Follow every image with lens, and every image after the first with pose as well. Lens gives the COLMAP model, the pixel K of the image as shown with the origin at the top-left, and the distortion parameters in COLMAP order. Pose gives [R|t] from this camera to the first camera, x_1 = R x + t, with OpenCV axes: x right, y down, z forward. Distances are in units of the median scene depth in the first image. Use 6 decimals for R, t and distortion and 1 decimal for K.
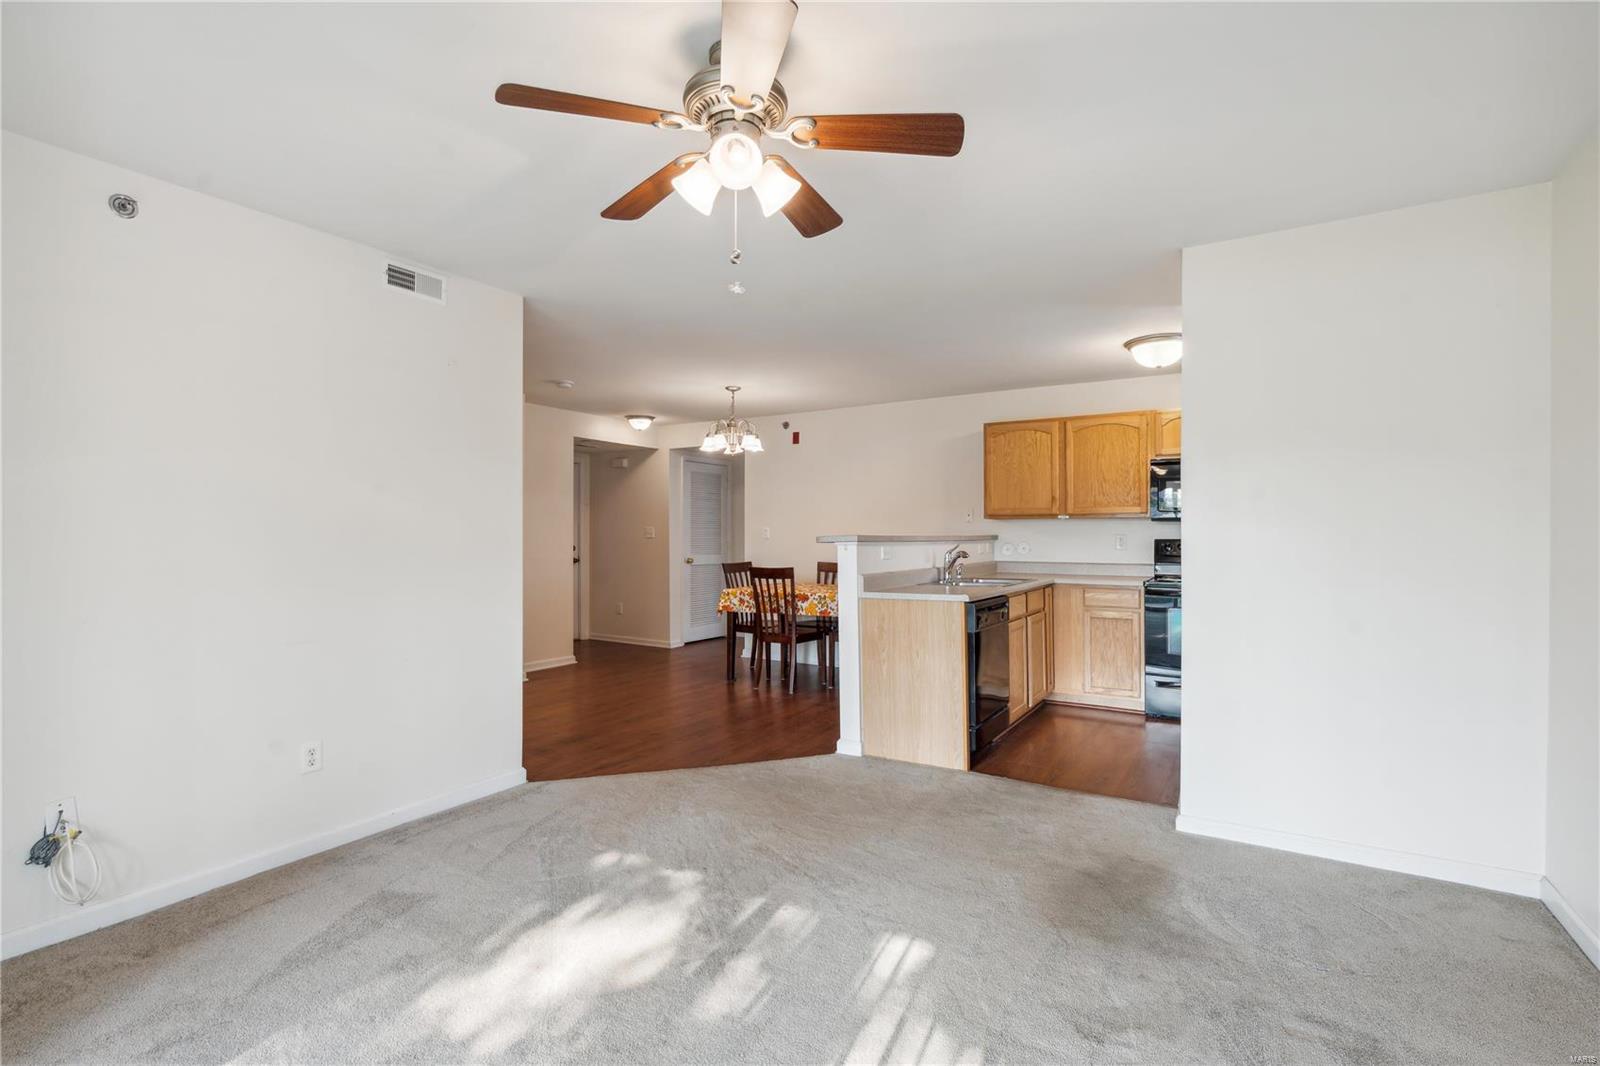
lens RADIAL K [[733.9, 0, 800.0], [0, 733.9, 533.0], [0, 0, 1]] dist [-0.000010, 0.000327]
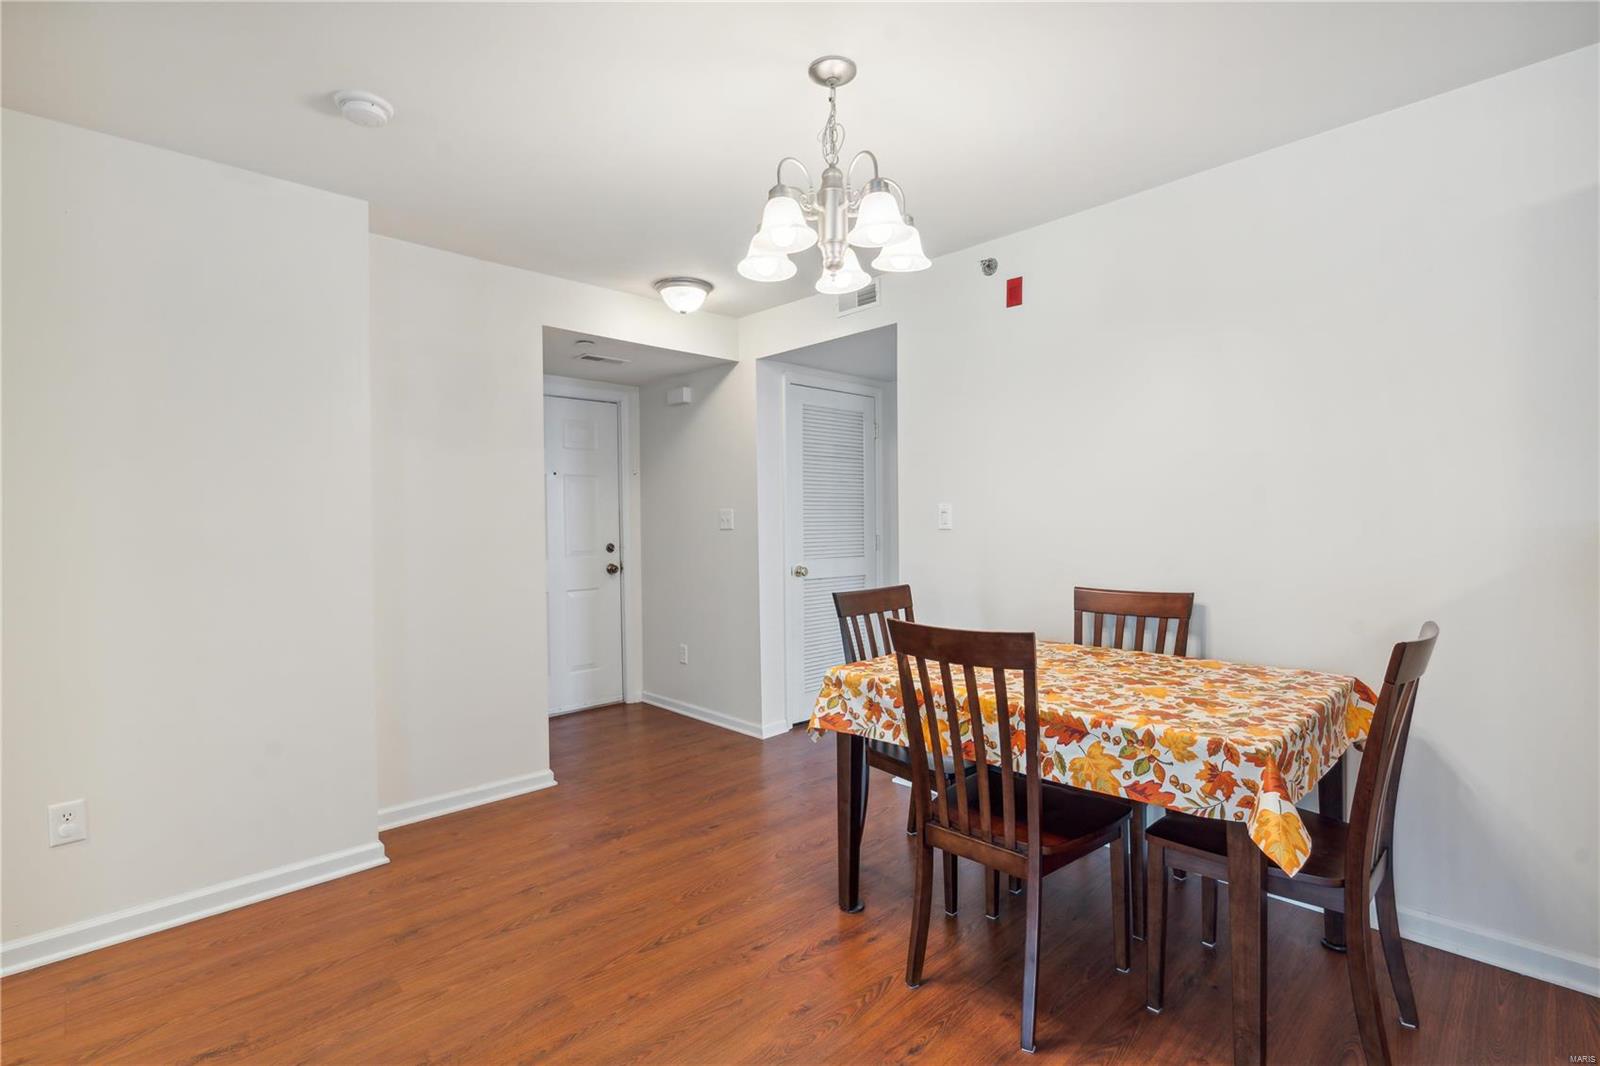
lens RADIAL K [[733.9, 0, 800.0], [0, 733.9, 533.0], [0, 0, 1]] dist [-0.000010, 0.000327]
pose [[0.968998, -0.005926, -0.246999, -0.024993], [0.010277, 0.999814, 0.016330, 0.001379], [0.246857, -0.018362, 0.968878, 0.641660]]
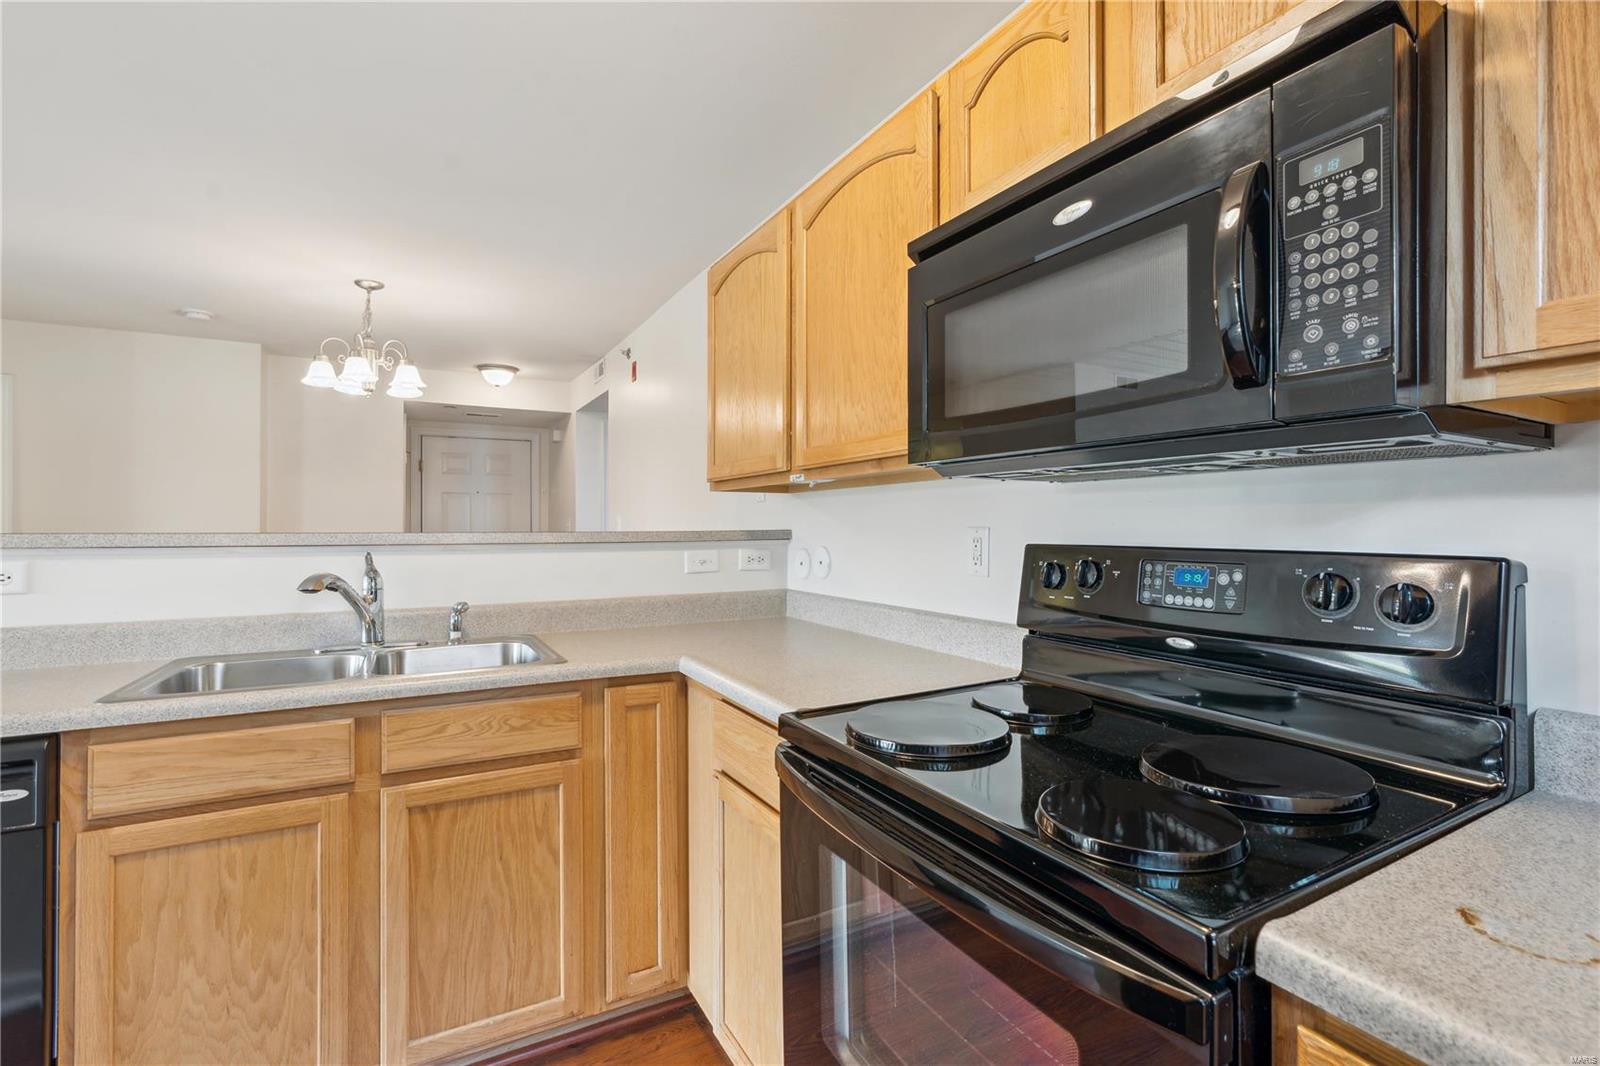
lens RADIAL K [[702.9, 0, 800.0], [0, 702.9, 533.0], [0, 0, 1]] dist [-0.000353, 0.000047]
pose [[0.880249, 0.000738, -0.474511, 0.462522], [0.003774, 0.999956, 0.008558, 0.001535], [0.474497, -0.009324, 0.880208, 0.626497]]
